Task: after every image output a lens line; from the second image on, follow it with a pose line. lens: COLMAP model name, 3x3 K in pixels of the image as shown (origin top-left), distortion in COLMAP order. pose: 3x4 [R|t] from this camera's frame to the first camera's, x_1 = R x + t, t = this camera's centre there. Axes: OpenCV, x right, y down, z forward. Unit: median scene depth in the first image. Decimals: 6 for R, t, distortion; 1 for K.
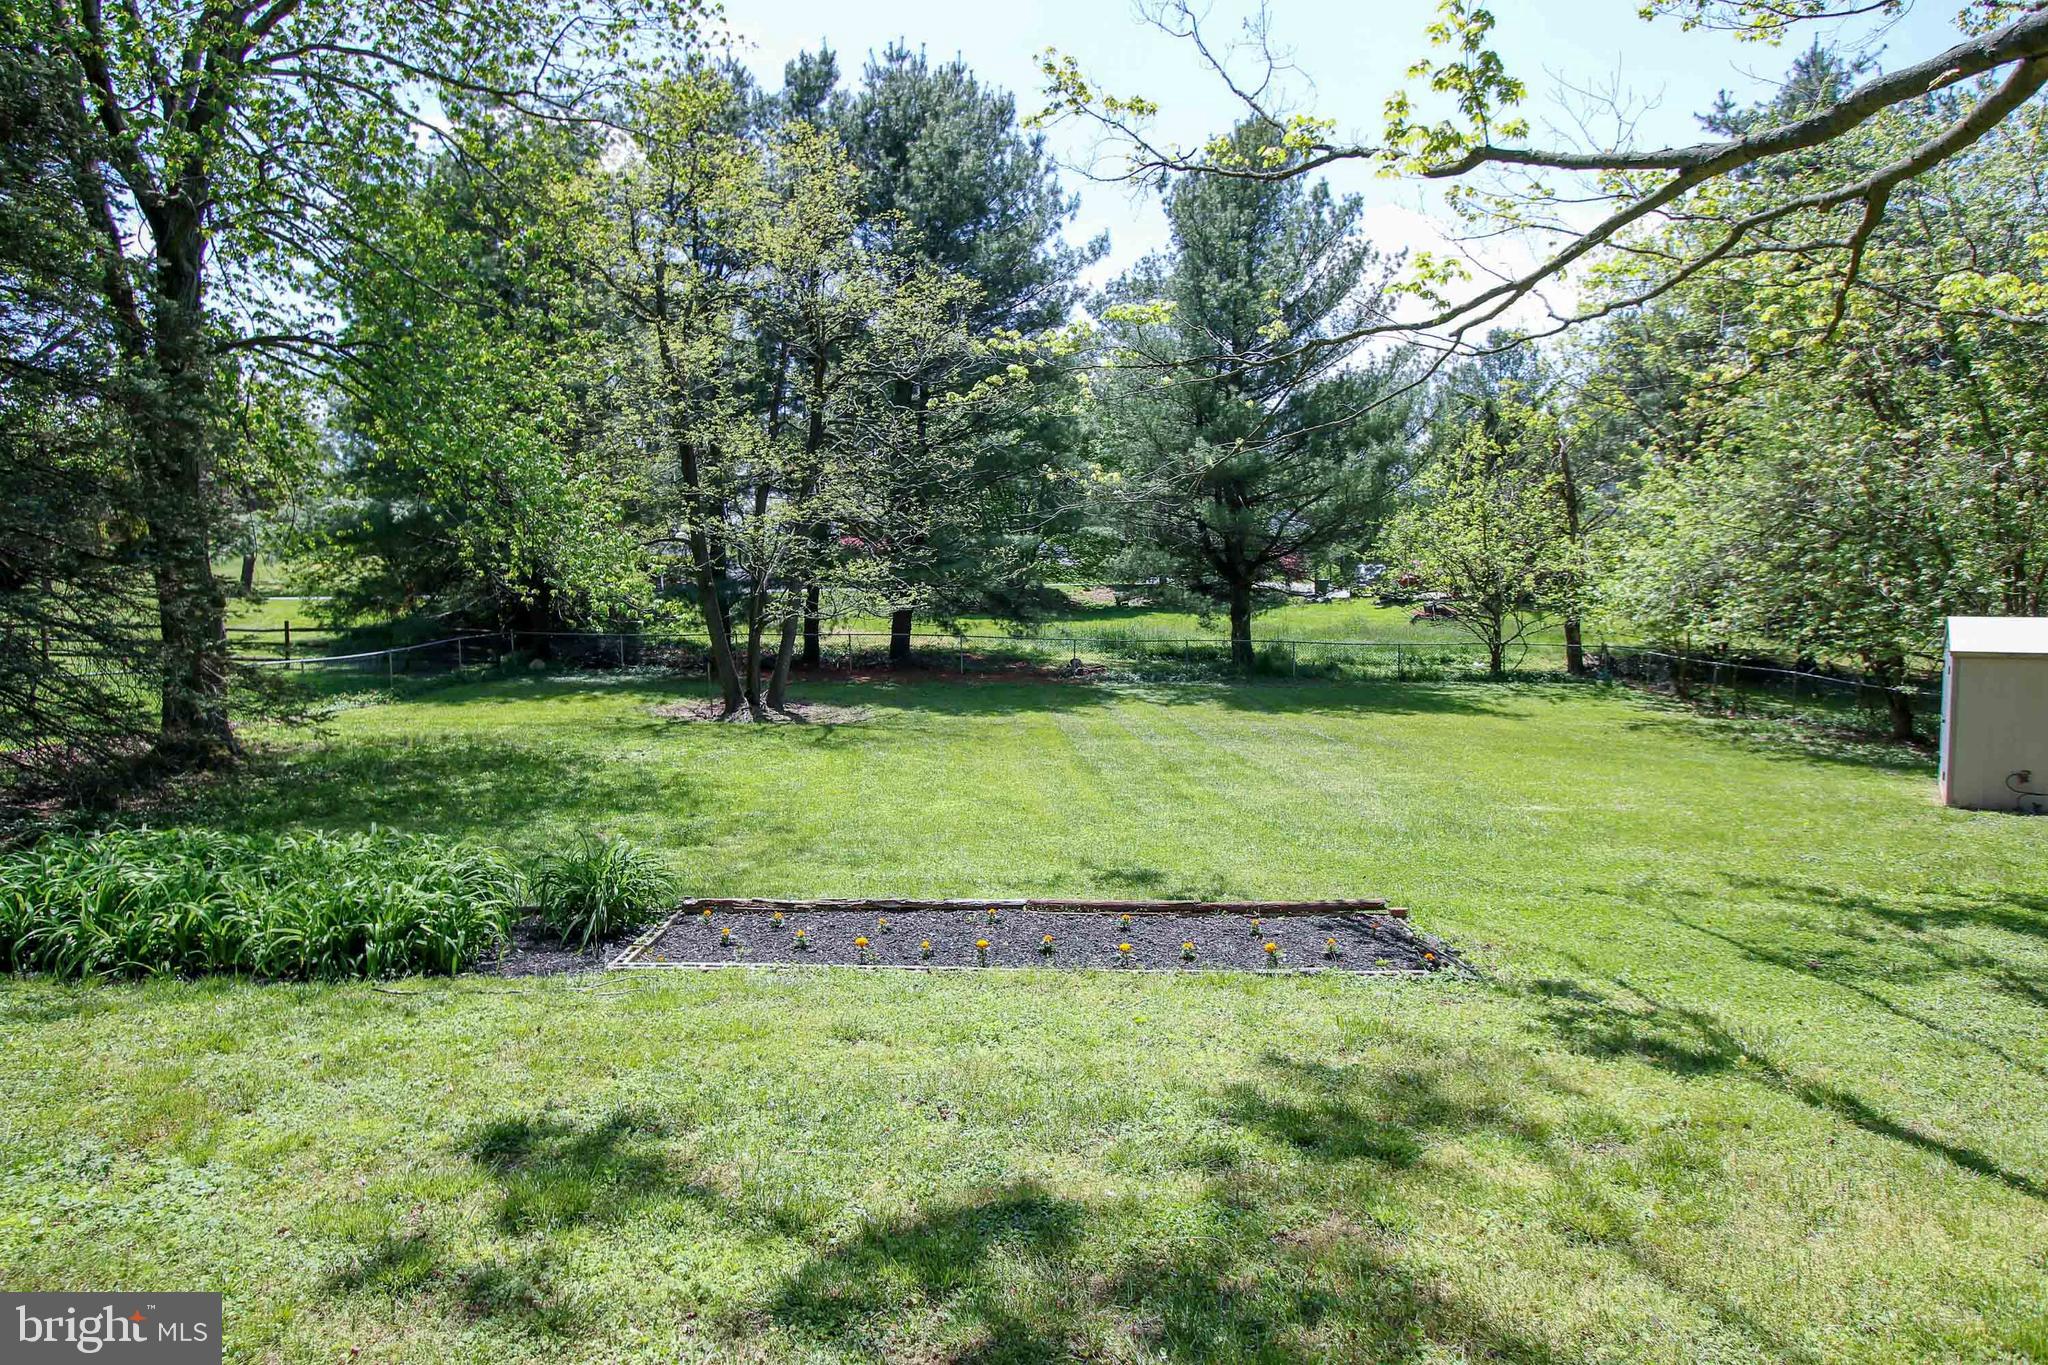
lens RADIAL K [[950.3, 0, 1029.6], [0, 950.3, 698.1], [0, 0, 1]] dist [-0.001137, -0.000121]
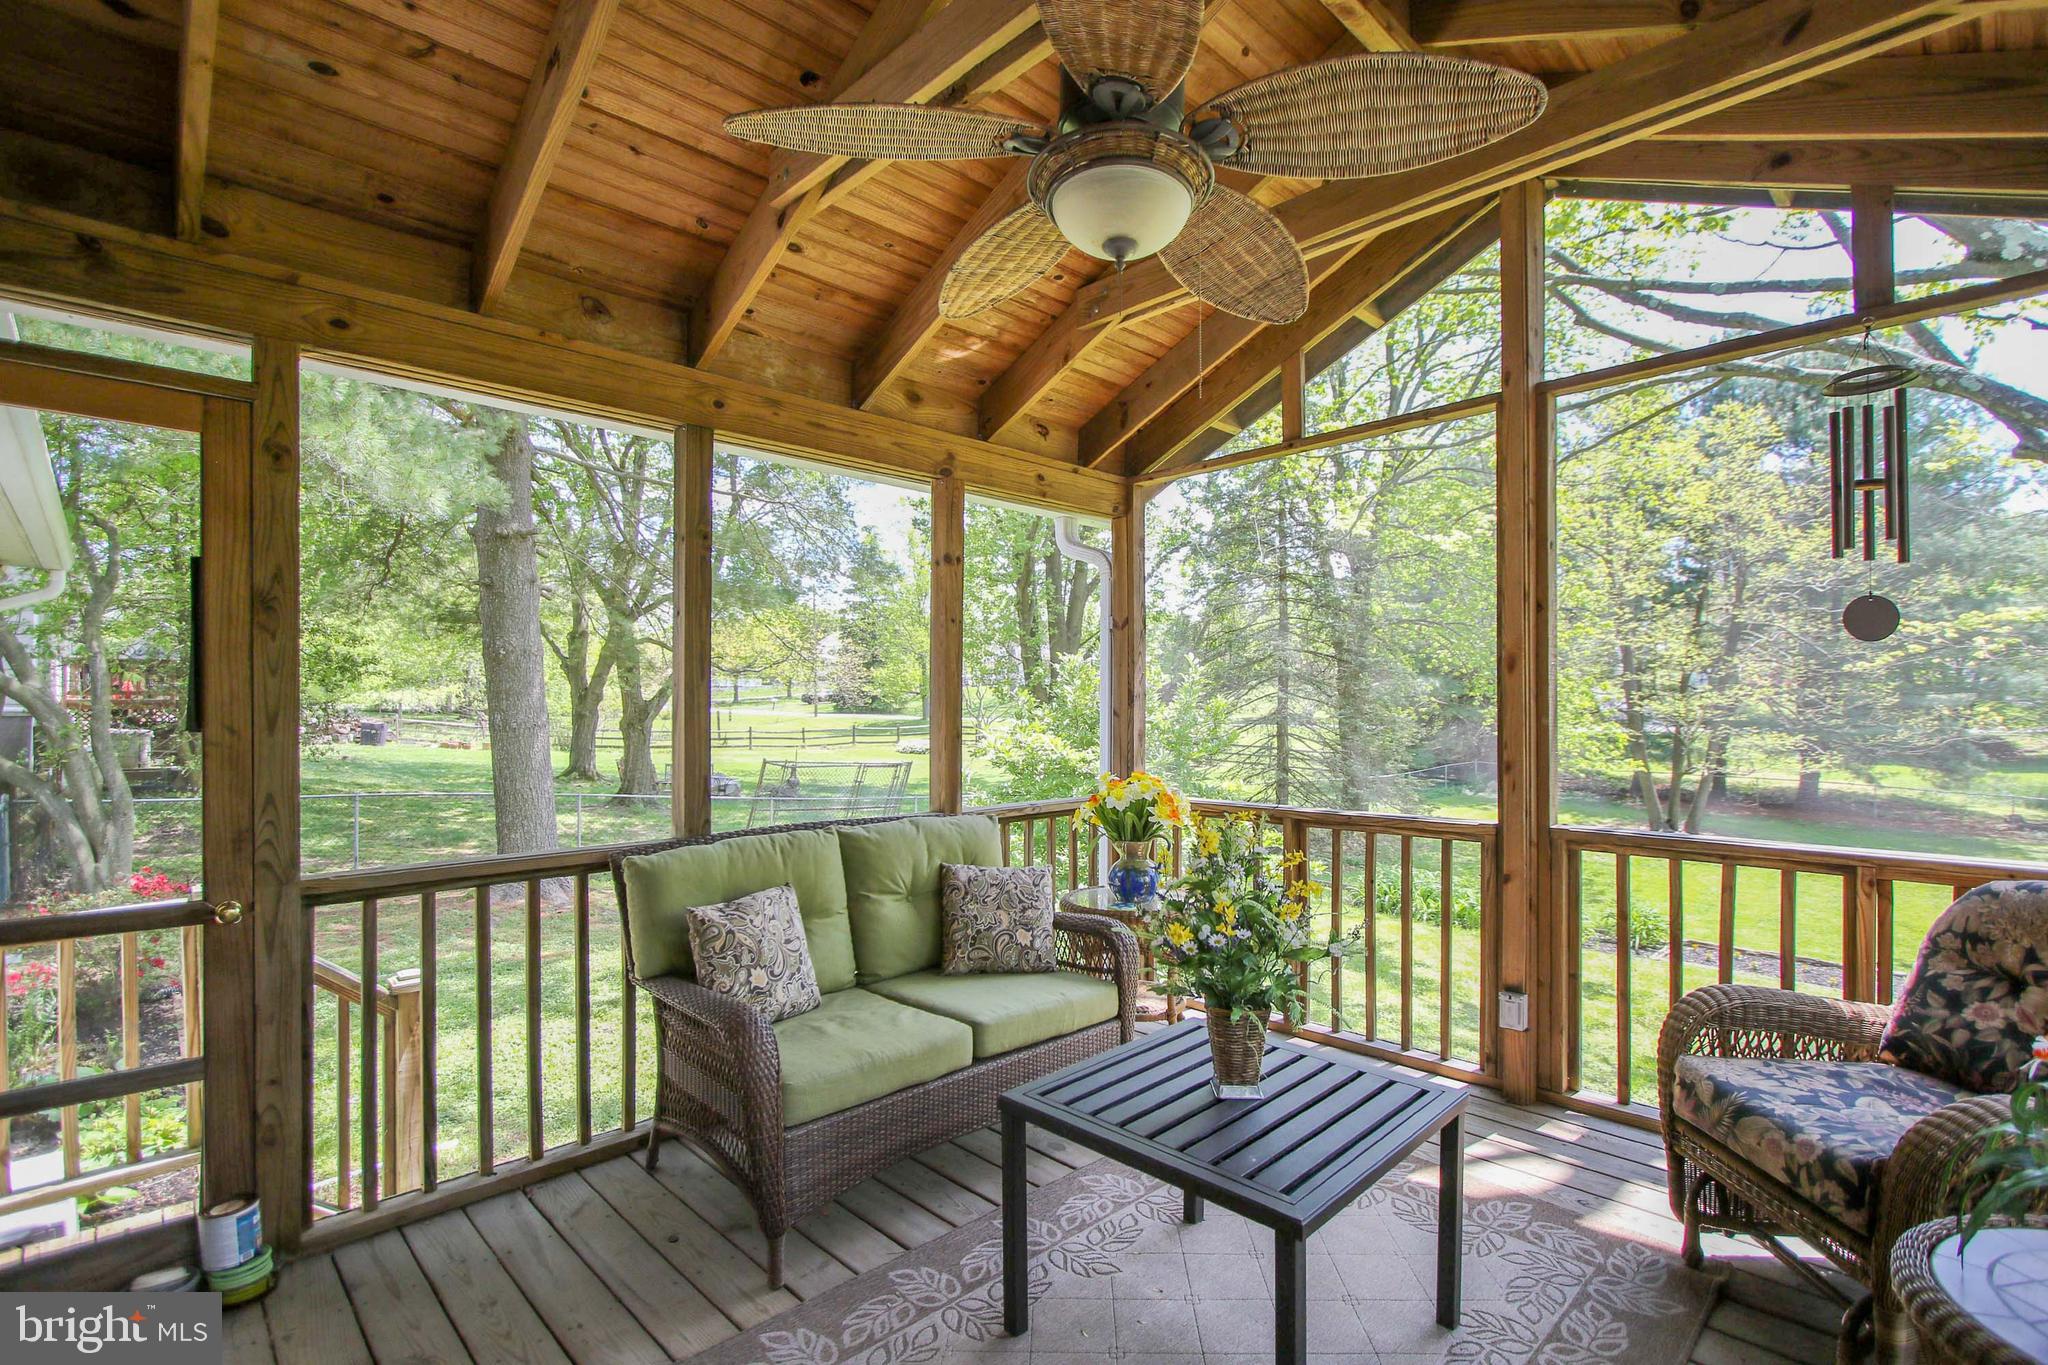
lens RADIAL K [[950.3, 0, 1029.6], [0, 950.3, 698.1], [0, 0, 1]] dist [-0.001137, -0.000121]
pose [[0.689110, 0.004819, -0.724641, 0.056900], [-0.068620, 0.995918, -0.058632, -0.031230], [0.721400, 0.090129, 0.686628, -0.567828]]
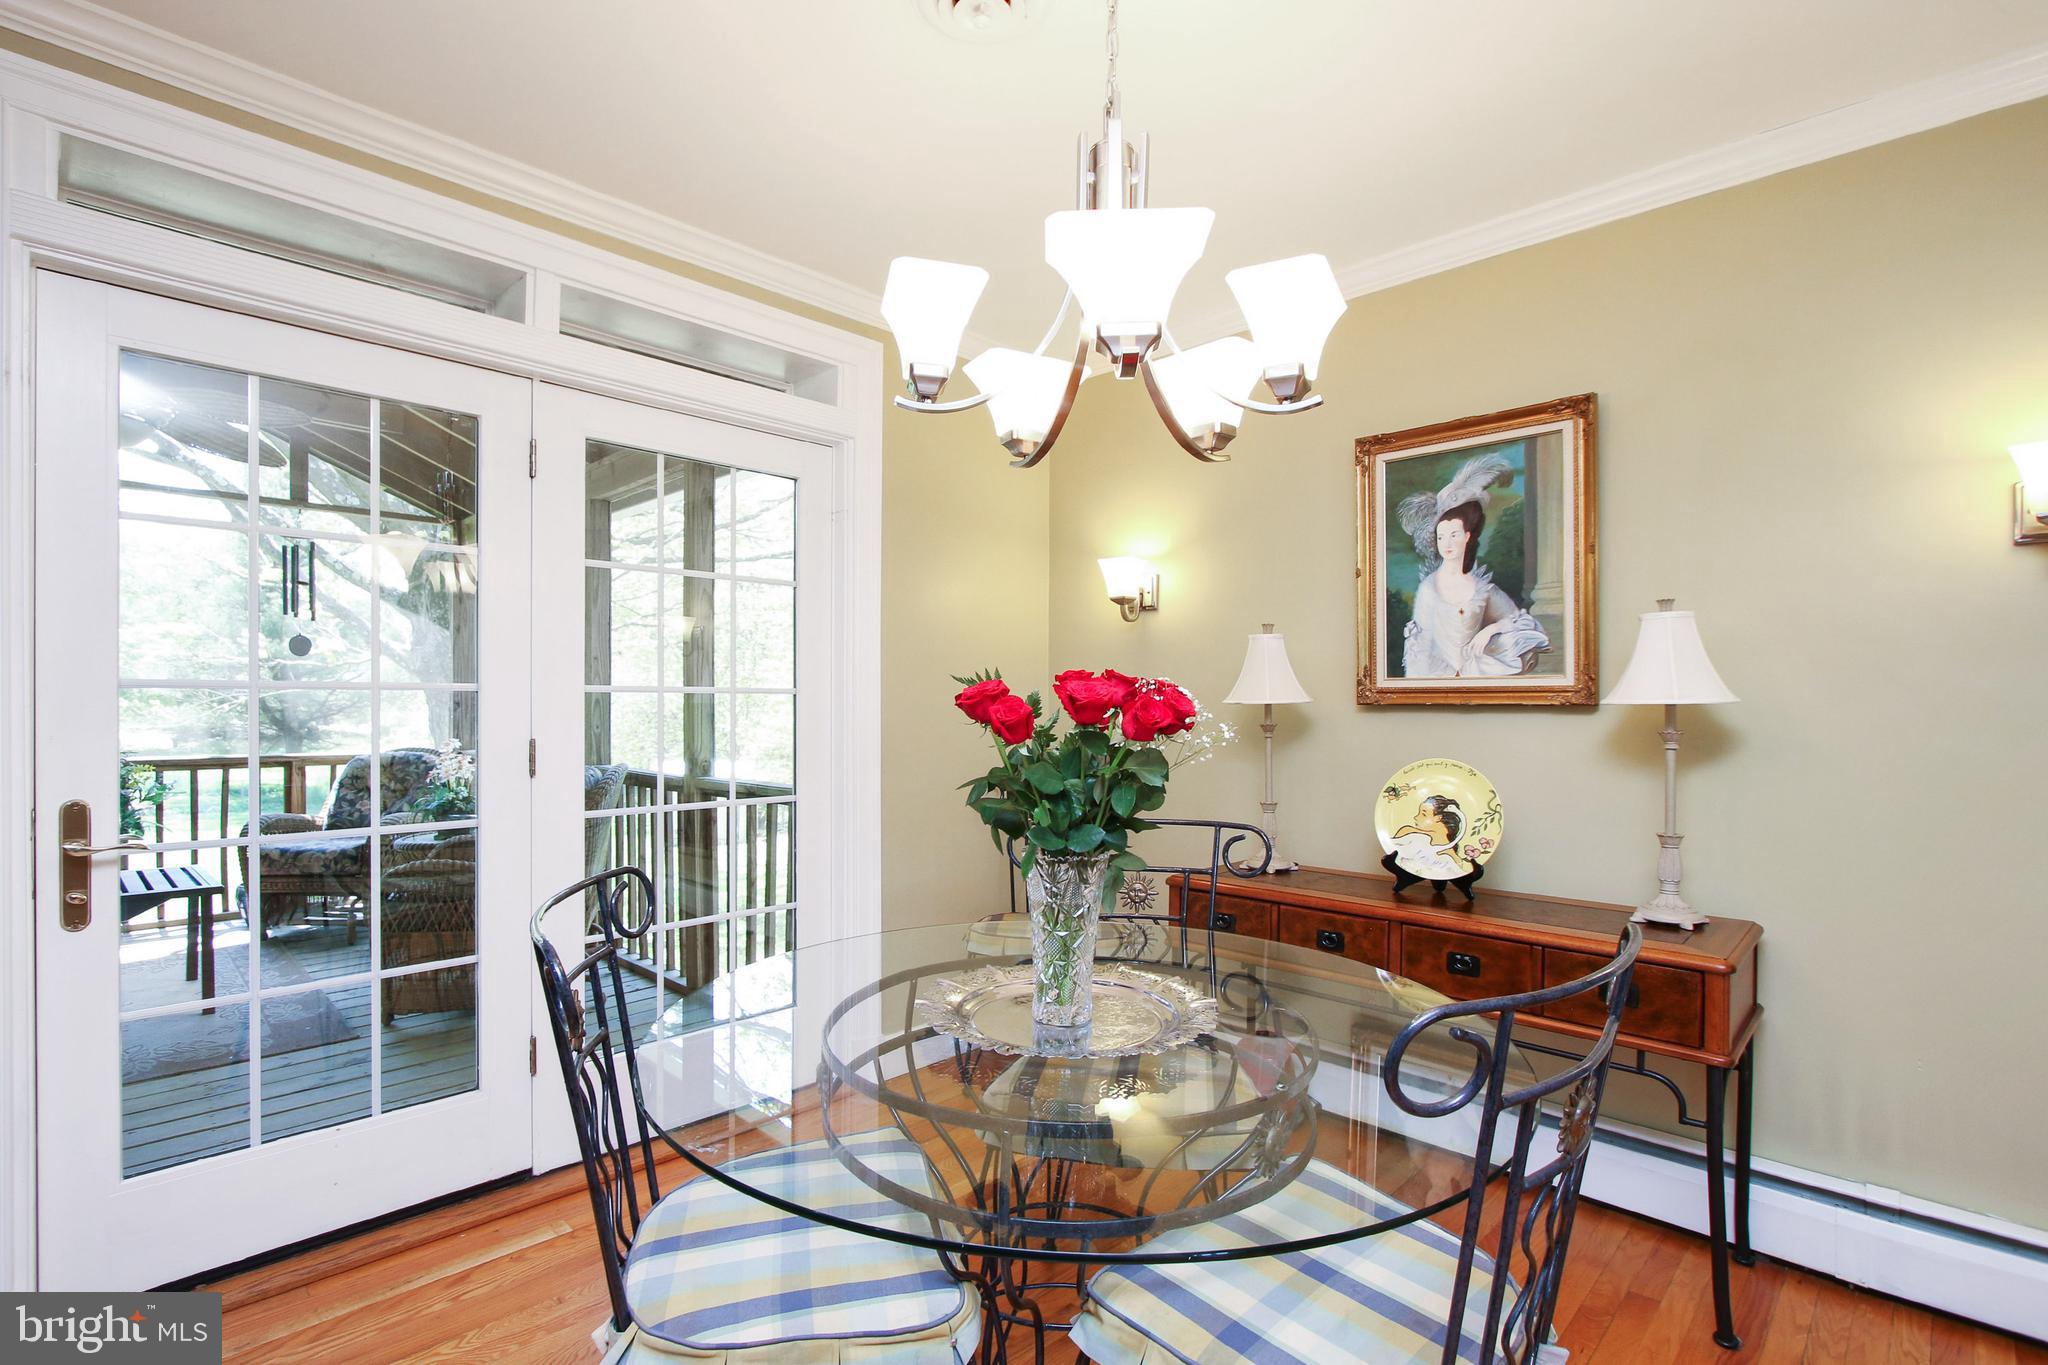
lens RADIAL K [[950.3, 0, 1029.6], [0, 950.3, 698.1], [0, 0, 1]] dist [-0.001137, -0.000121]
pose [[0.708642, 0.008027, 0.705522, -0.303837], [0.056097, 0.996129, -0.067679, 0.089991], [-0.703334, 0.087537, 0.705449, -1.628488]]
